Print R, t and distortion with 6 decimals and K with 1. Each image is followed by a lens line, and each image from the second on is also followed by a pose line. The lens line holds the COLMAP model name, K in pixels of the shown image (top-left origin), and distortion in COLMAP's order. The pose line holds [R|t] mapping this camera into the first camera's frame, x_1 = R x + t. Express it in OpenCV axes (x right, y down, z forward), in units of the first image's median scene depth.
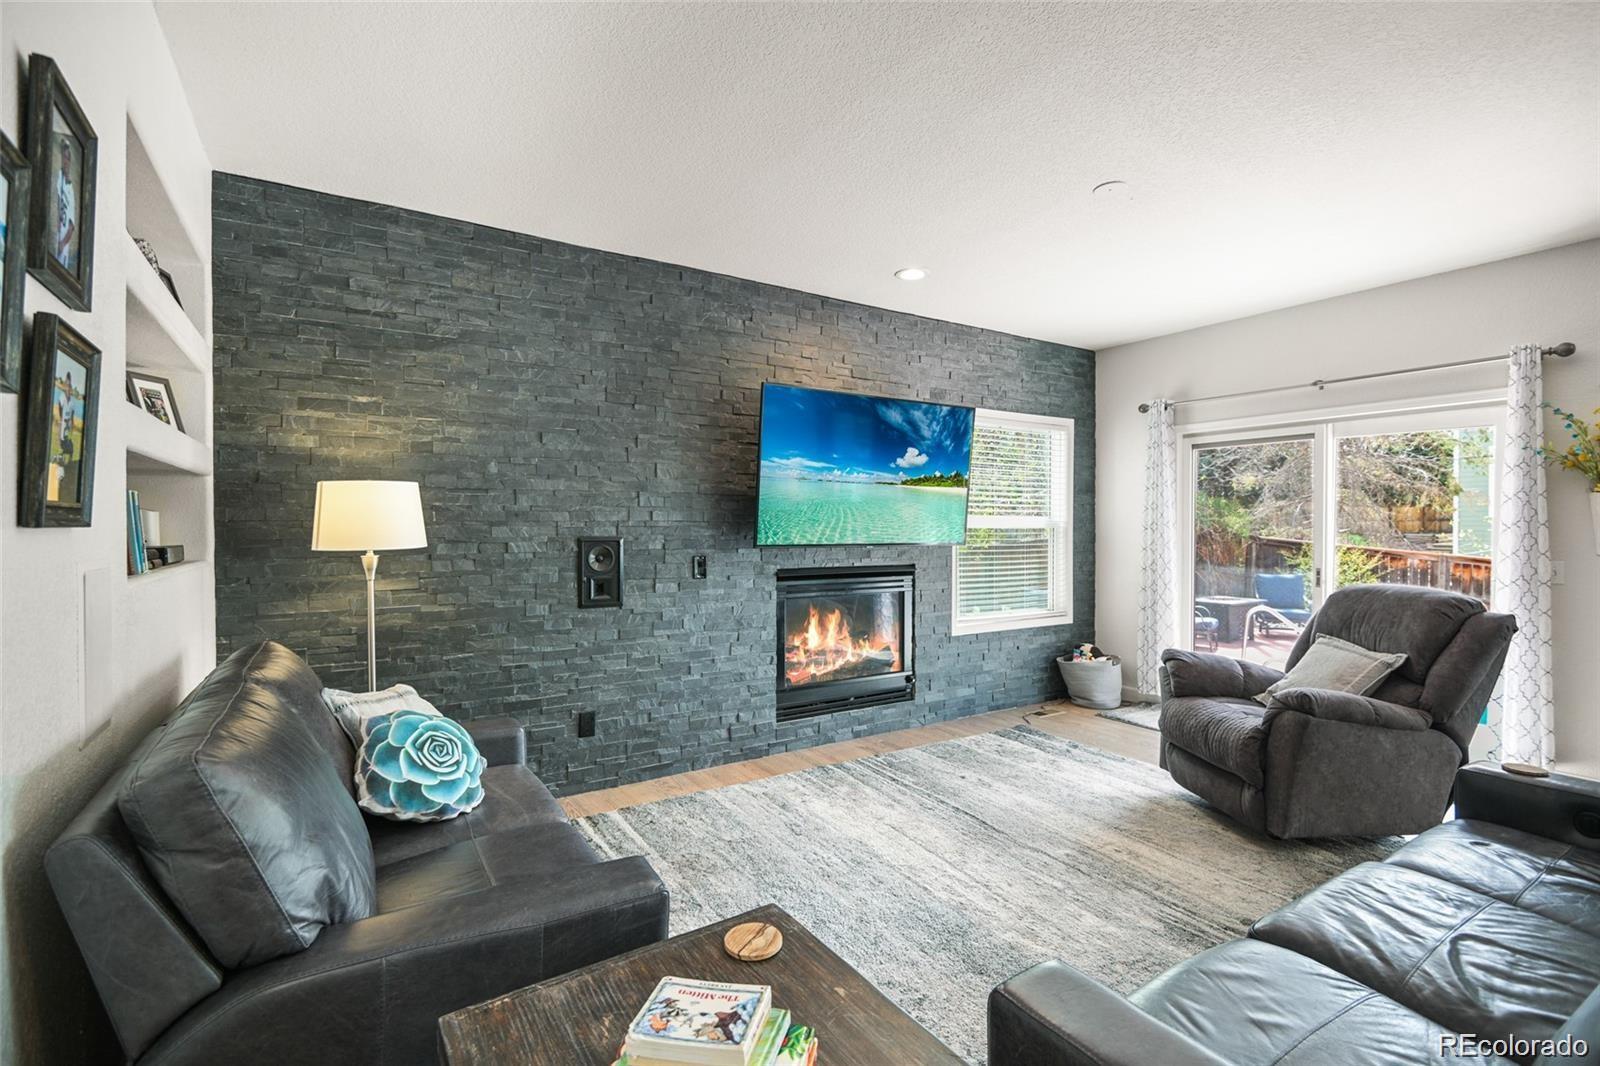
lens RADIAL K [[713.4, 0, 811.3], [0, 713.4, 531.7], [0, 0, 1]] dist [0.024284, -0.000375]
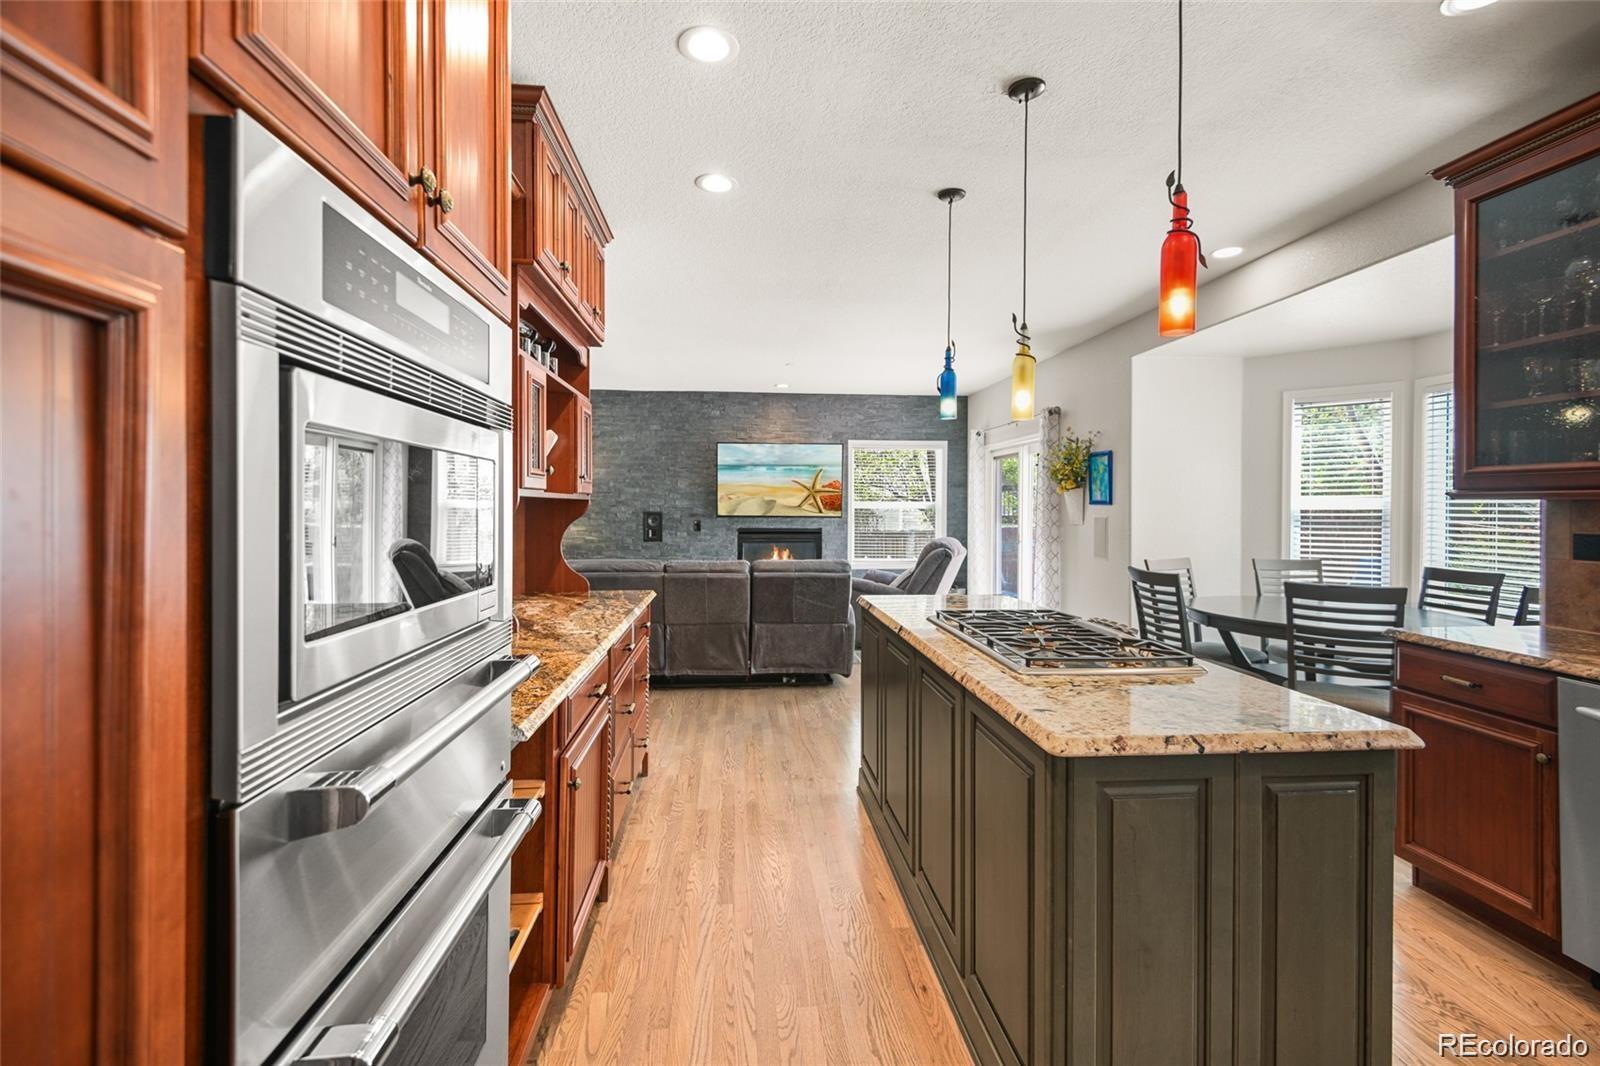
lens RADIAL K [[713.4, 0, 800.5], [0, 713.4, 520.4], [0, 0, 1]] dist [0.024284, -0.000375]
pose [[0.875552, 0.012270, -0.482968, 1.288652], [-0.006207, 0.999881, 0.014150, -0.000353], [0.483084, -0.009391, 0.875524, -0.845122]]
